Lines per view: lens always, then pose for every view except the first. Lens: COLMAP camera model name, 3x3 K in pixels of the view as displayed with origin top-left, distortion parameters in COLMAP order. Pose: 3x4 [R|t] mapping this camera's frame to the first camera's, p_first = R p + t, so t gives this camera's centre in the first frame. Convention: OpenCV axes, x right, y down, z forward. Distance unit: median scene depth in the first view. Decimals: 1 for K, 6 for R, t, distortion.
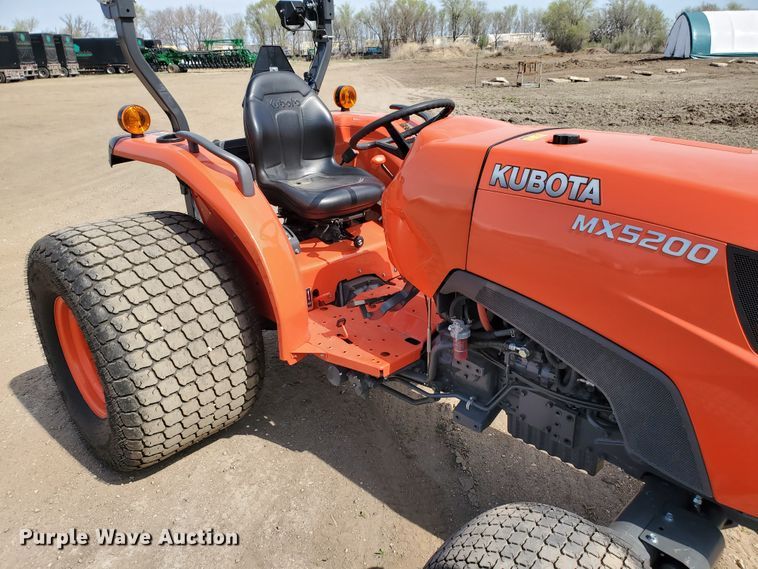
lens RADIAL K [[585.7, 0, 380.7], [0, 585.7, 291.4], [0, 0, 1]] dist [0.032544, -0.039541]
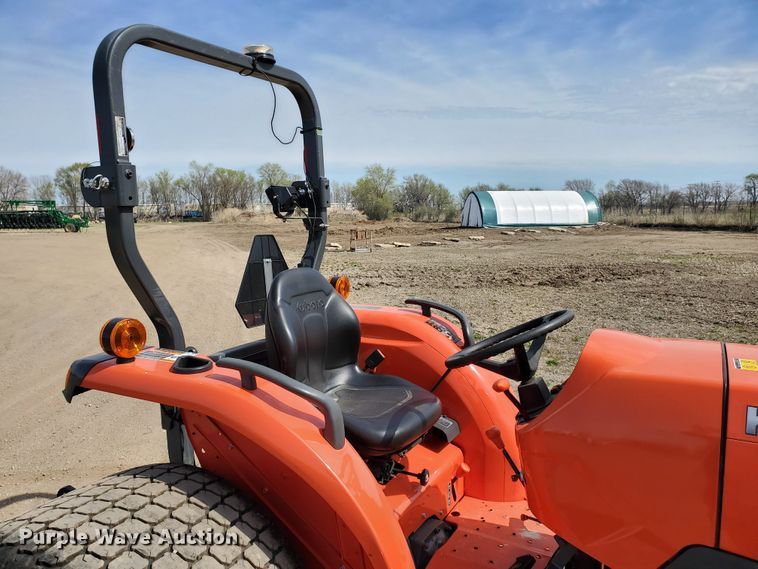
lens RADIAL K [[585.7, 0, 380.7], [0, 585.7, 291.4], [0, 0, 1]] dist [0.032544, -0.039541]
pose [[0.956924, -0.016396, 0.289876, -0.352620], [0.090744, 0.965277, -0.244962, -0.155044], [-0.275794, 0.260715, 0.925184, 0.261587]]
